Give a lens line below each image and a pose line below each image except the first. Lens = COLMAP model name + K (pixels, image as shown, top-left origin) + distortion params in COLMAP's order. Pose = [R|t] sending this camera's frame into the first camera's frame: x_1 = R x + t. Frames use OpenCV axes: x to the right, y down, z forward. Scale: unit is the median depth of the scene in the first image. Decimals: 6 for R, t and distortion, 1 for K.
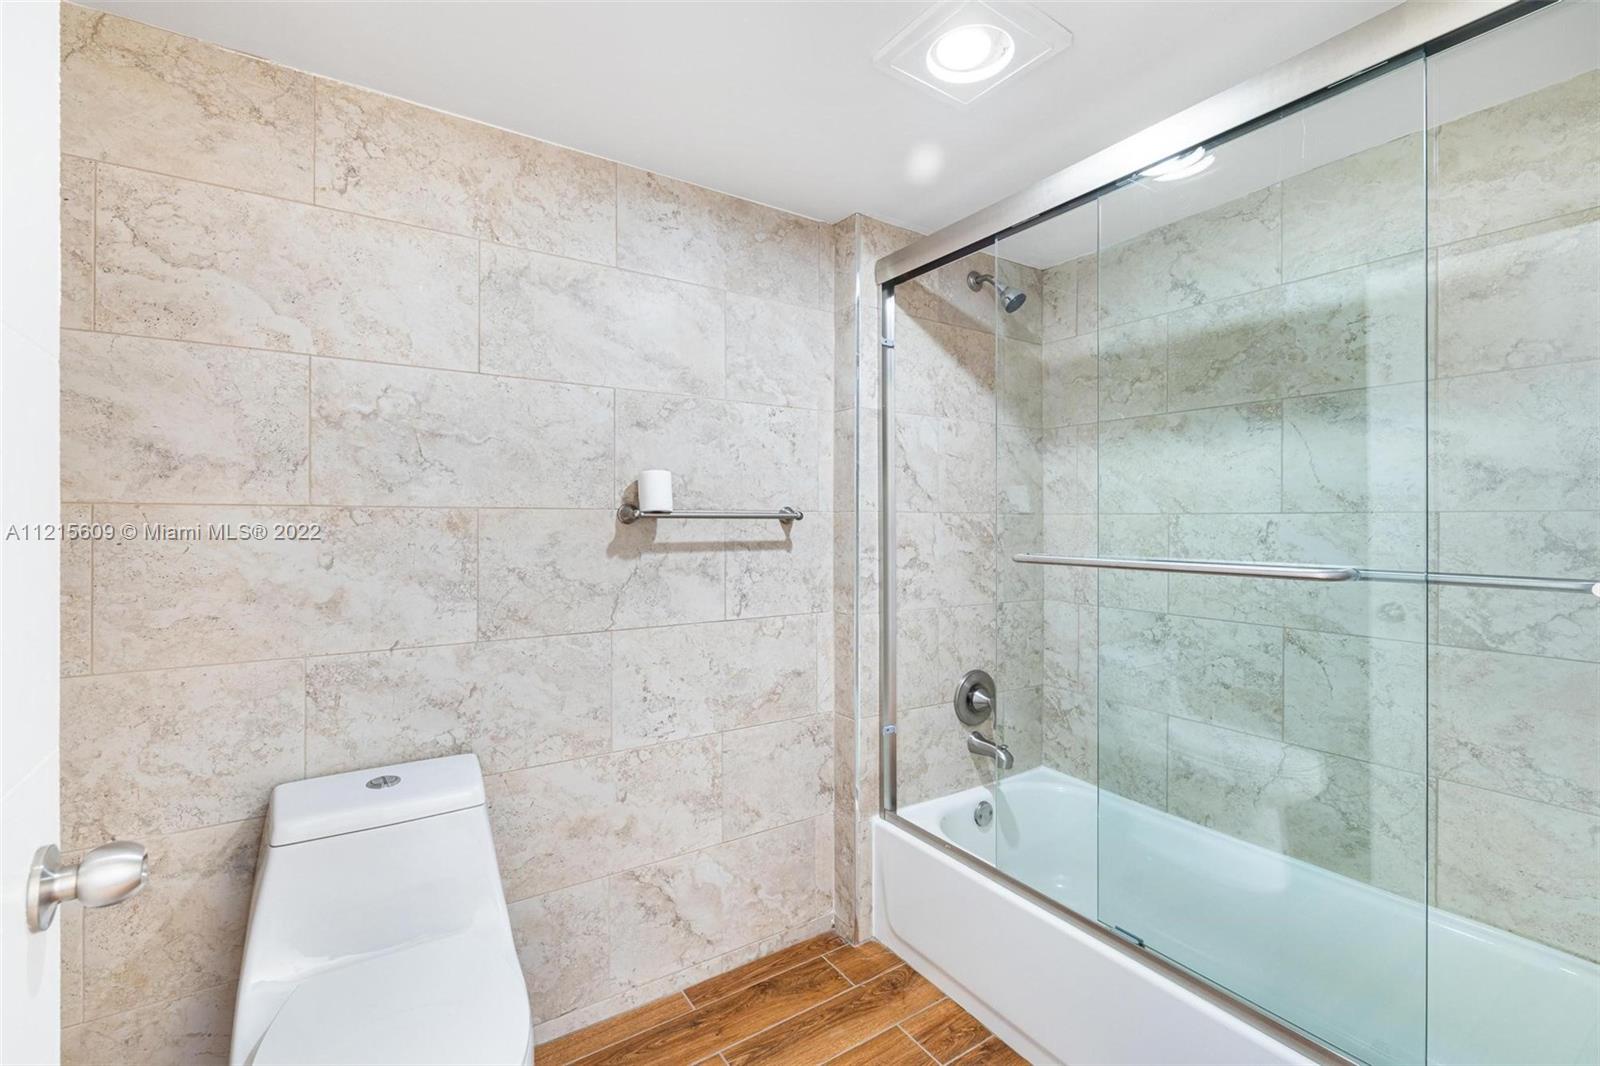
lens RADIAL K [[688.5, 0, 795.1], [0, 688.5, 511.9], [0, 0, 1]] dist [-0.003281, -0.000039]
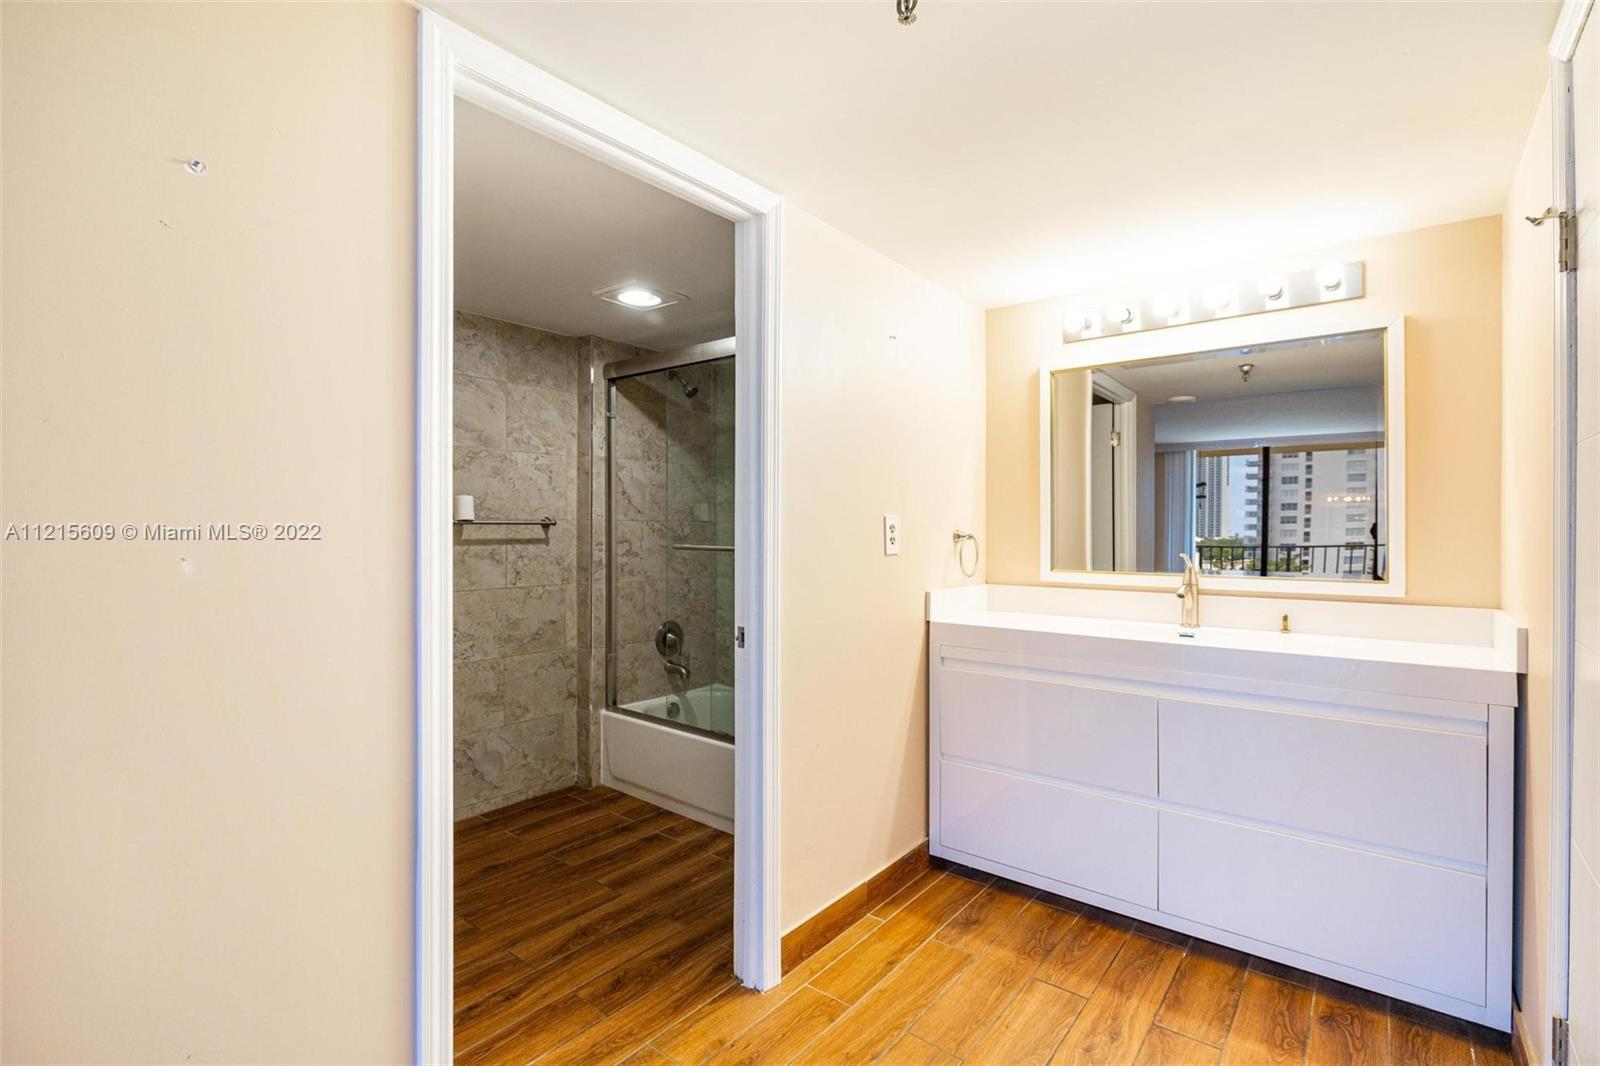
lens RADIAL K [[747.5, 0, 760.2], [0, 747.5, 524.5], [0, 0, 1]] dist [0.001997, 0.000082]
pose [[0.963212, 0.001761, 0.268737, 0.000327], [-0.003395, 0.999978, 0.005618, -0.001744], [-0.268722, -0.006324, 0.963197, -0.775675]]
